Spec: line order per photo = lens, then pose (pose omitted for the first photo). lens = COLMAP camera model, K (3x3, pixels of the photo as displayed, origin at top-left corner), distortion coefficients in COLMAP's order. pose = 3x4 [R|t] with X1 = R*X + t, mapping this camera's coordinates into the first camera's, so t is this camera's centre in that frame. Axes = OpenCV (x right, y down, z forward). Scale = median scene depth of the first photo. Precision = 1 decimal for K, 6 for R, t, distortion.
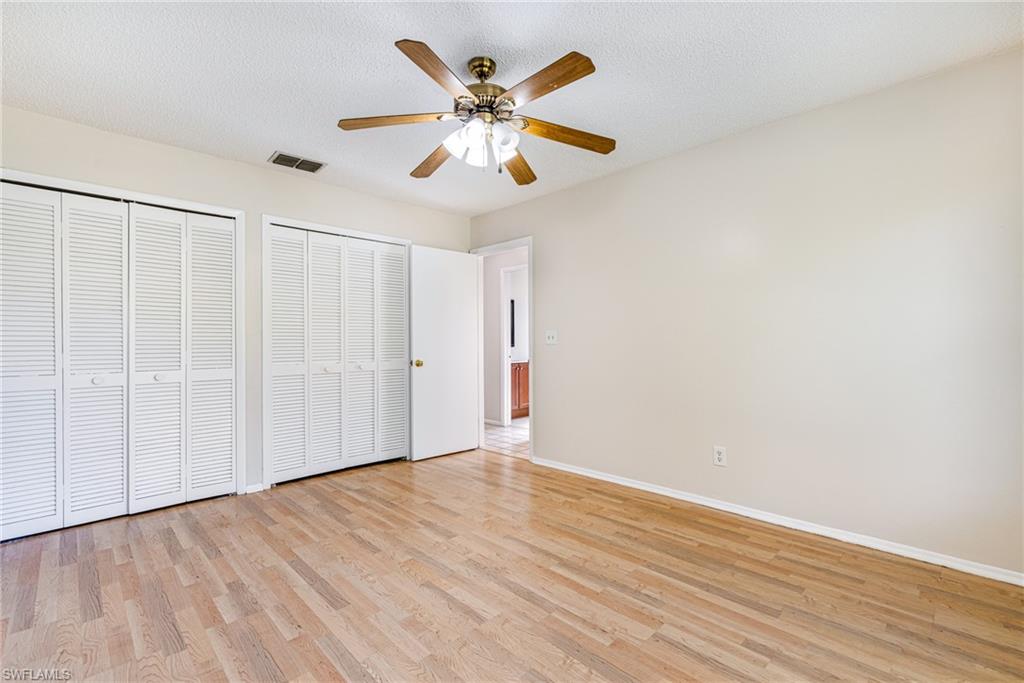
lens RADIAL K [[451.2, 0, 512.3], [0, 451.2, 344.1], [0, 0, 1]] dist [0.001062, -0.000051]
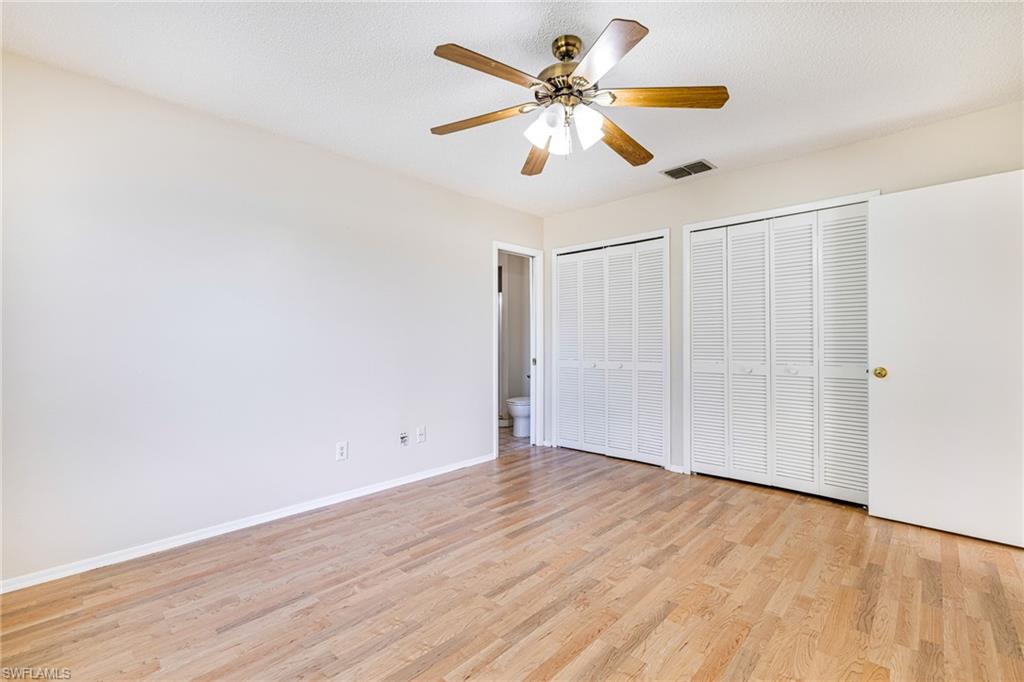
lens RADIAL K [[451.2, 0, 512.3], [0, 451.2, 343.6], [0, 0, 1]] dist [0.001062, -0.000051]
pose [[0.035178, 0.010006, -0.999331, 0.703757], [0.000640, 0.999949, 0.010035, -0.011288], [0.999381, -0.000993, 0.035170, 0.694612]]
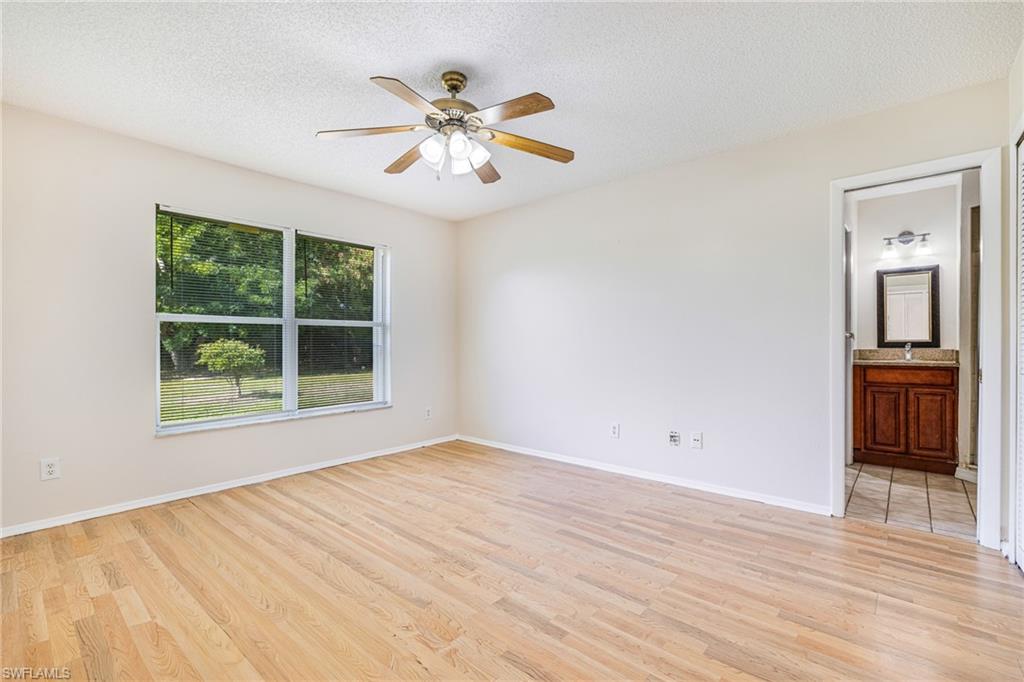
lens RADIAL K [[451.2, 0, 512.3], [0, 451.2, 343.6], [0, 0, 1]] dist [0.001062, -0.000051]
pose [[-0.997459, 0.009256, -0.070634, -0.101760], [0.008570, 0.999913, 0.010009, -0.004122], [0.070720, 0.009378, -0.997452, 1.697793]]
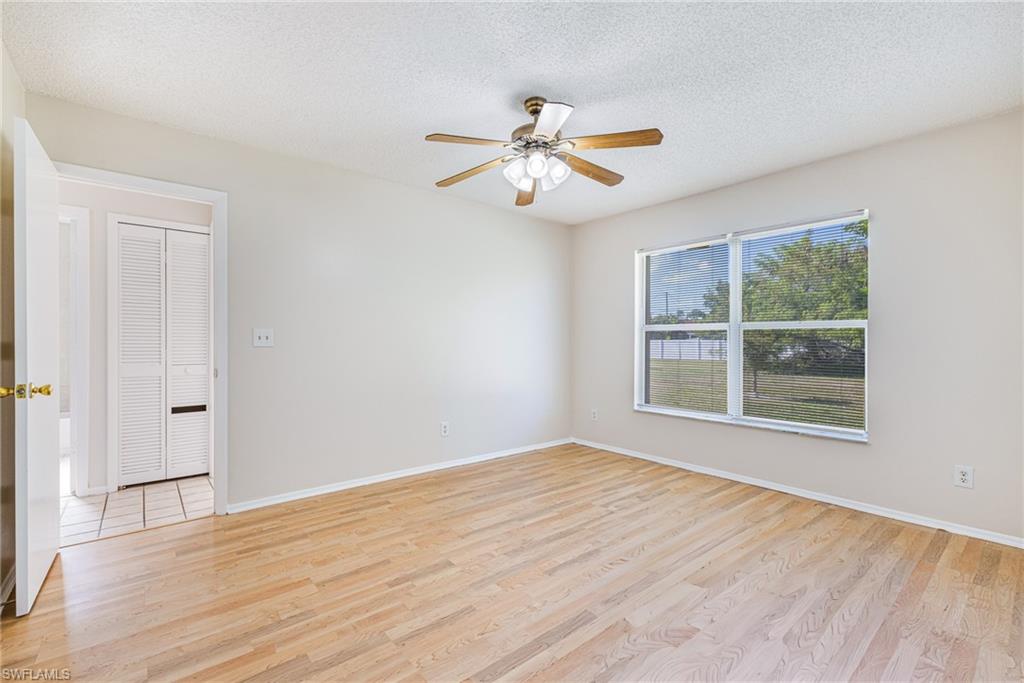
lens RADIAL K [[450.9, 0, 513.7], [0, 450.9, 339.2], [0, 0, 1]] dist [-0.000079, -0.000126]
pose [[0.076640, 0.011768, 0.996989, -0.994495], [-0.001741, 0.999930, -0.011669, -0.006093], [-0.997057, -0.000842, 0.076655, 0.787692]]
